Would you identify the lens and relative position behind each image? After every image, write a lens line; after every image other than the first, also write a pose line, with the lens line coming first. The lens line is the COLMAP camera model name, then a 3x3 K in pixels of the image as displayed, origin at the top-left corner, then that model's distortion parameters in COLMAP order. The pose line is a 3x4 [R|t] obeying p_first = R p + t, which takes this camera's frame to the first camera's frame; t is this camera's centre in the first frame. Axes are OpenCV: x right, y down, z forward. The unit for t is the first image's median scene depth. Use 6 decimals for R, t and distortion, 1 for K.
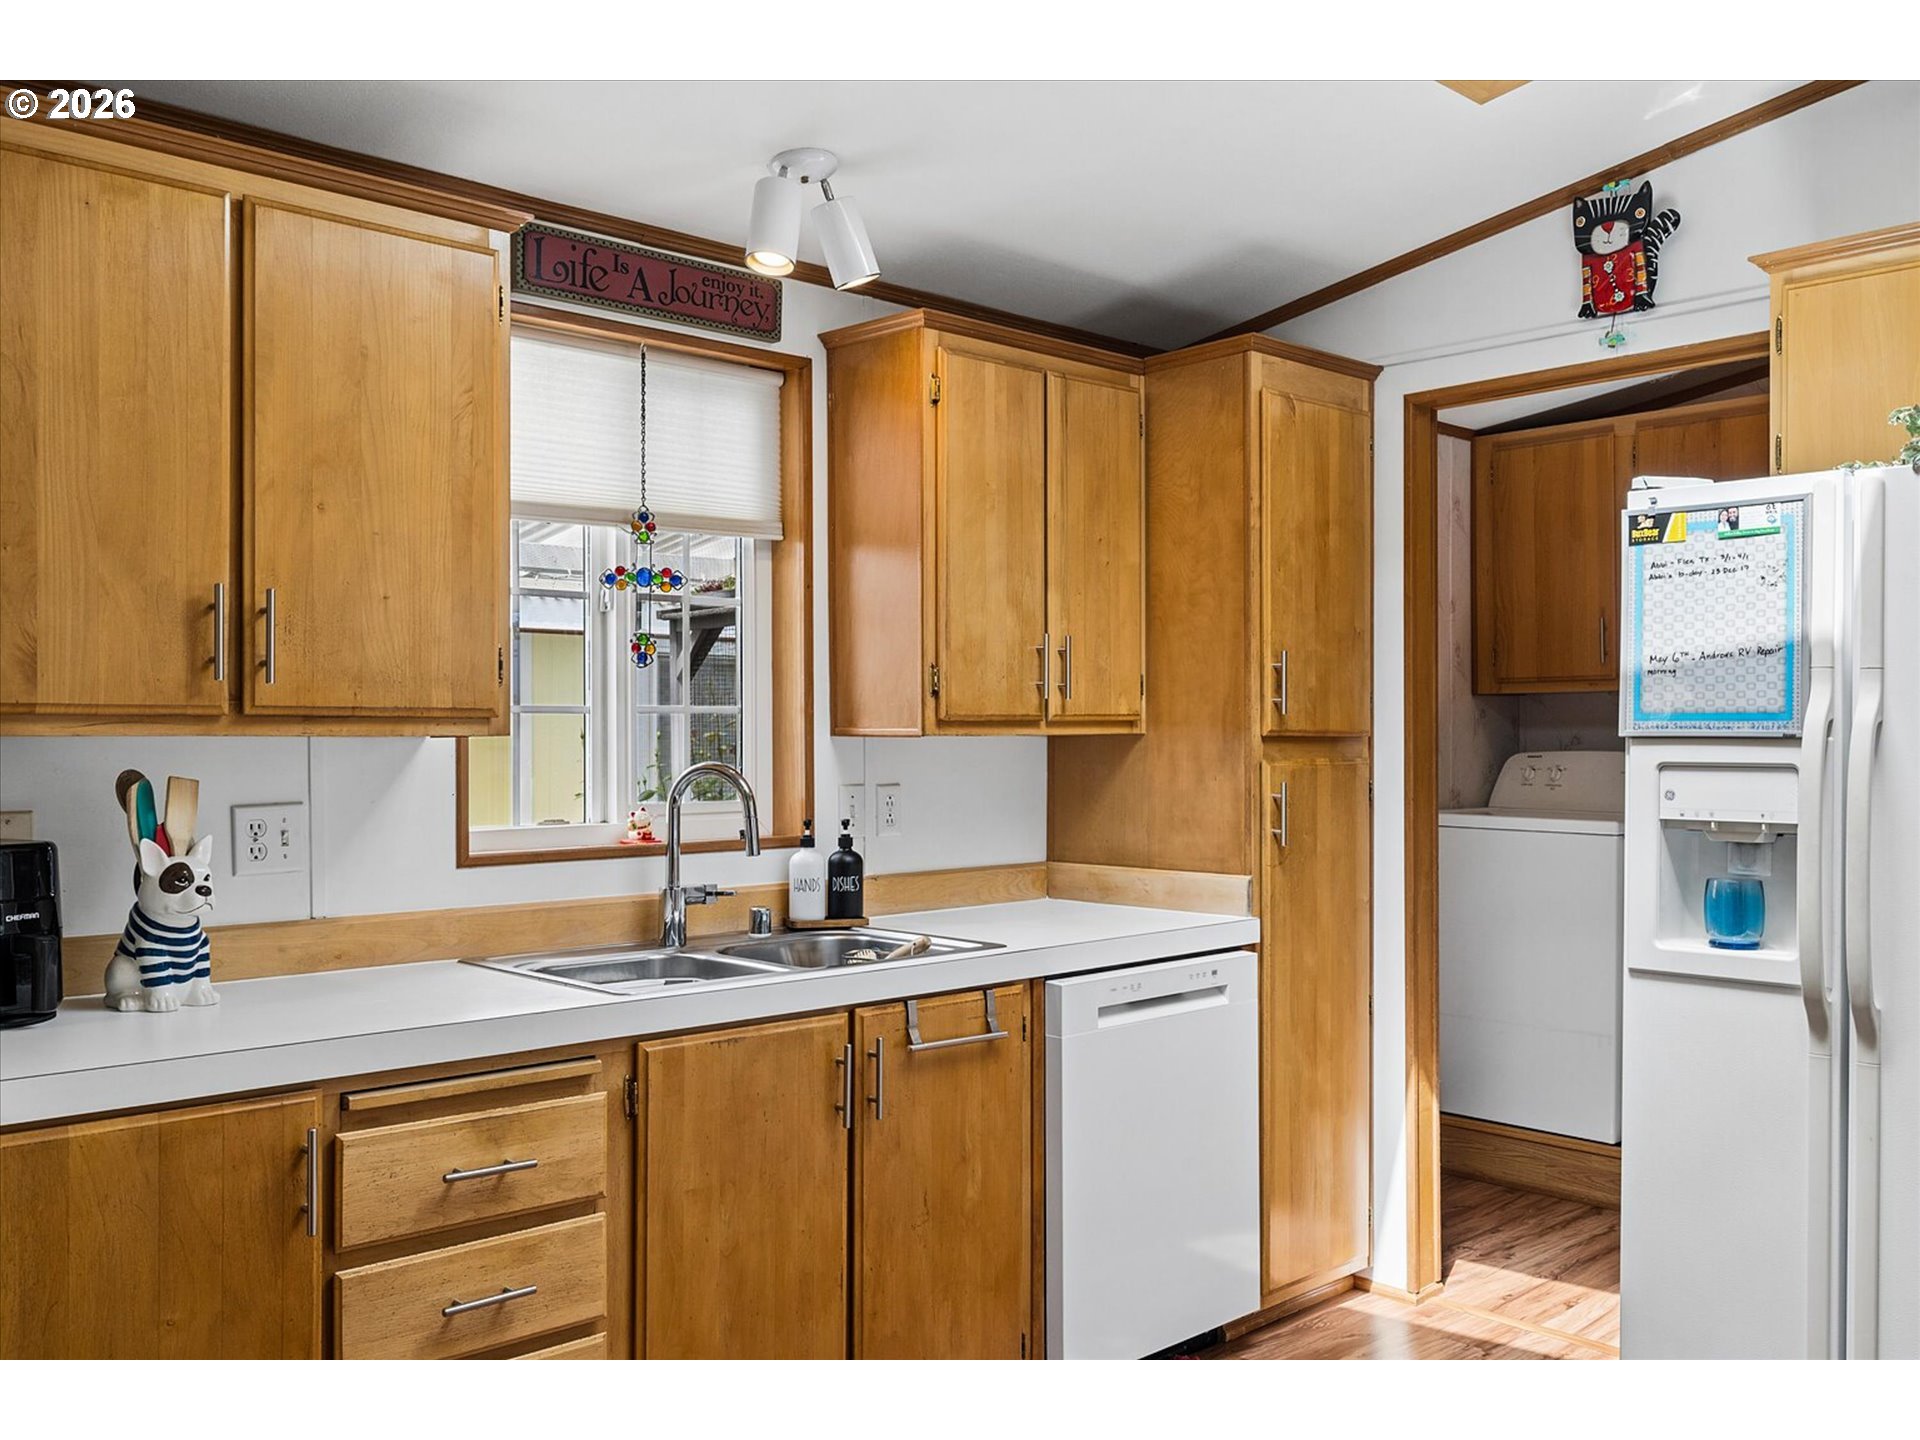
lens RADIAL K [[1631.2, 0, 979.0], [0, 1631.2, 731.7], [0, 0, 1]] dist [-0.006968, -0.000052]
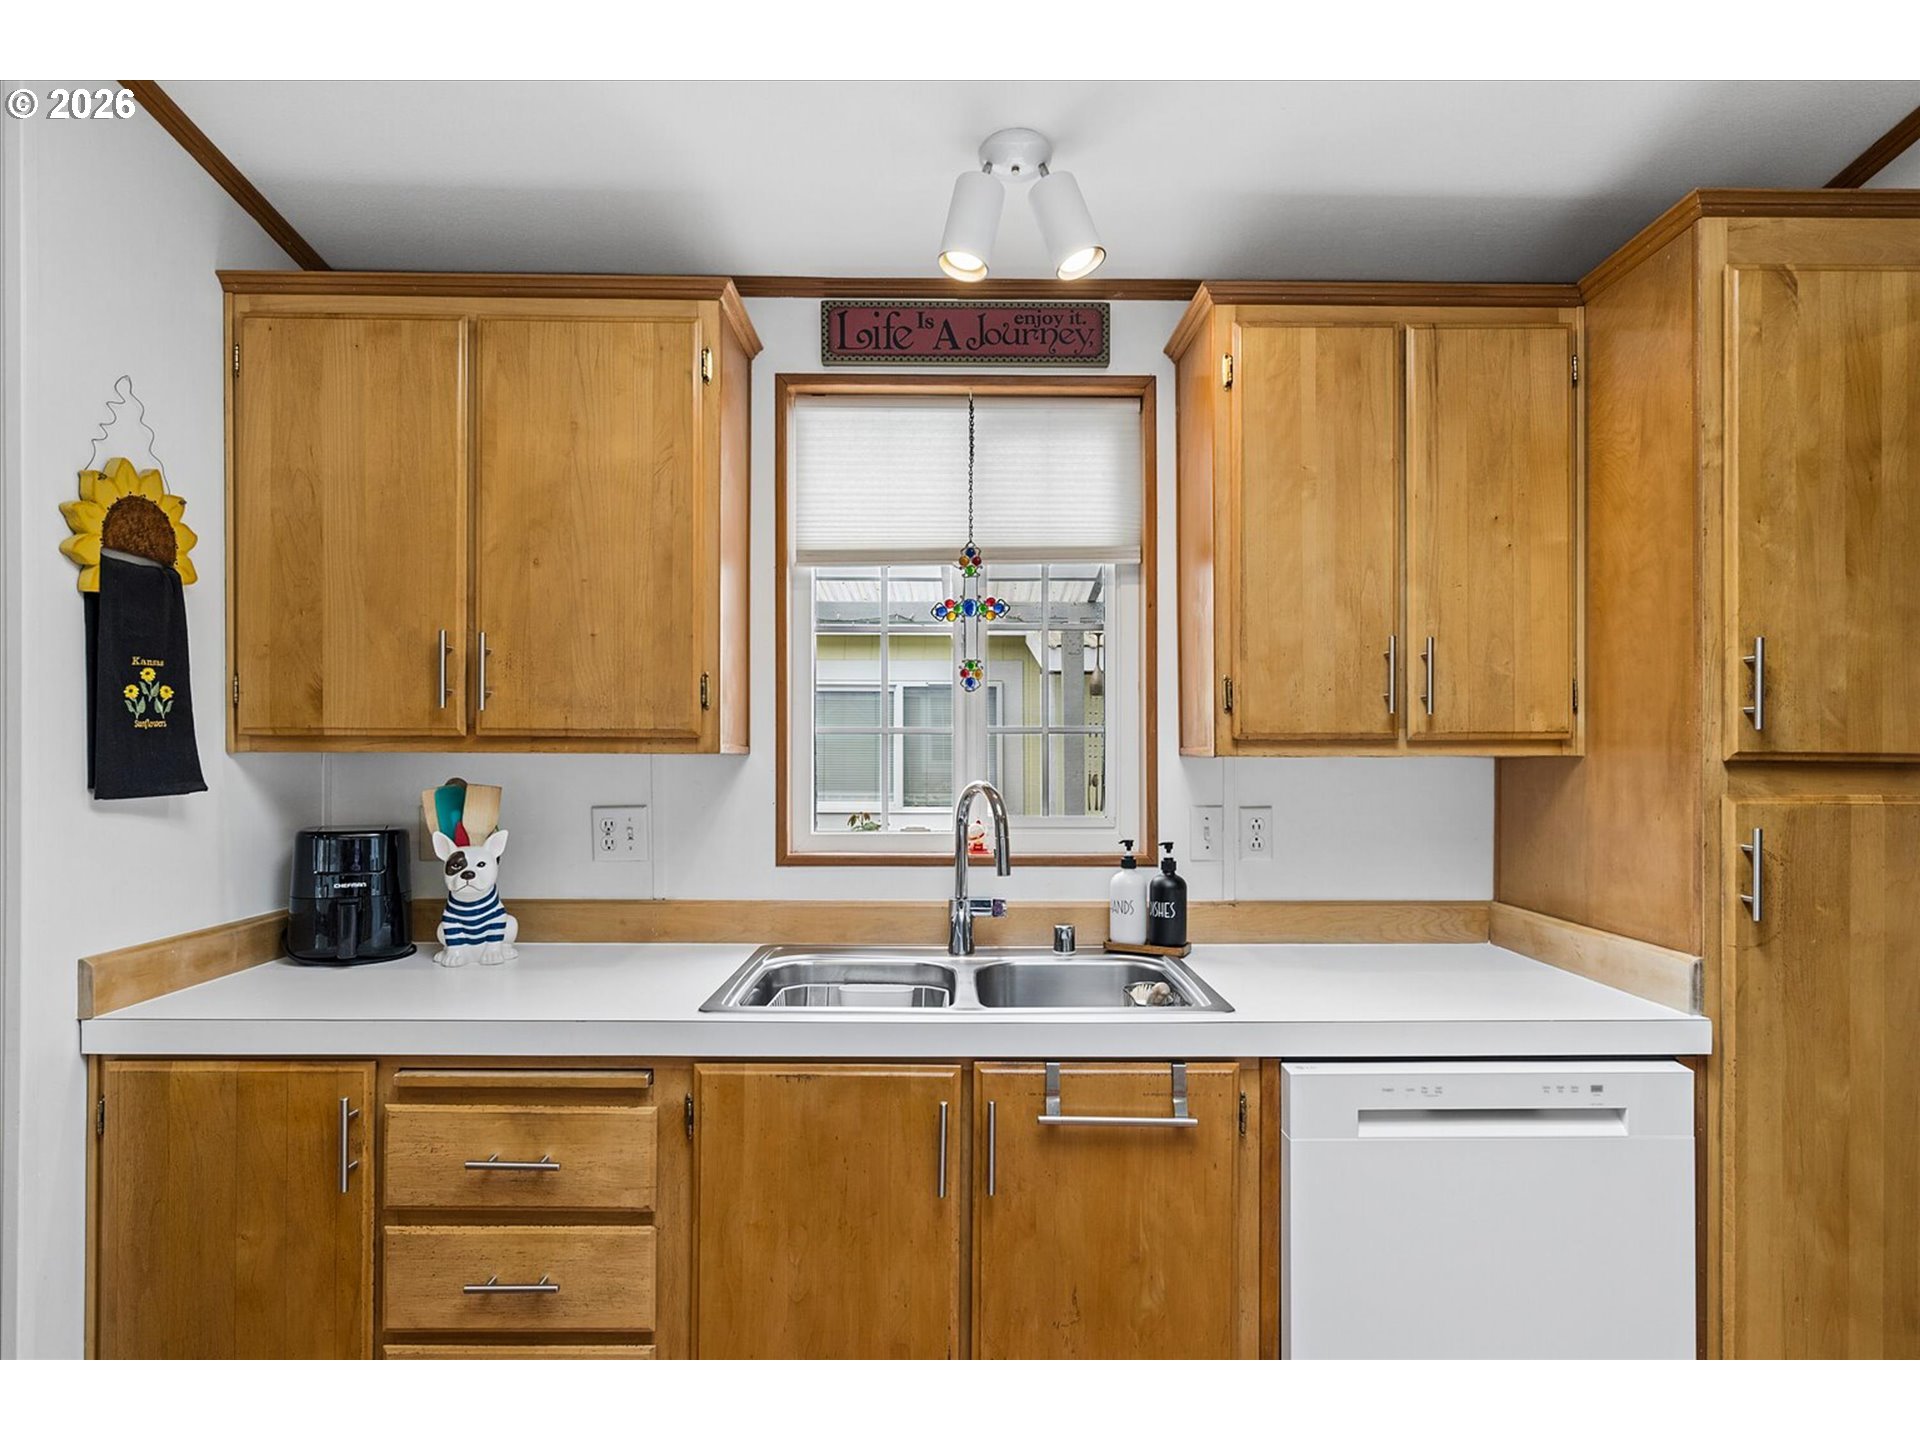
lens RADIAL K [[1040.3, 0, 964.7], [0, 1040.3, 744.8], [0, 0, 1]] dist [-0.003241, 0.003253]
pose [[0.734247, 0.000969, -0.678882, 0.270194], [-0.003608, 0.999990, -0.002474, -0.002104], [0.678873, 0.004266, 0.734243, 0.509109]]
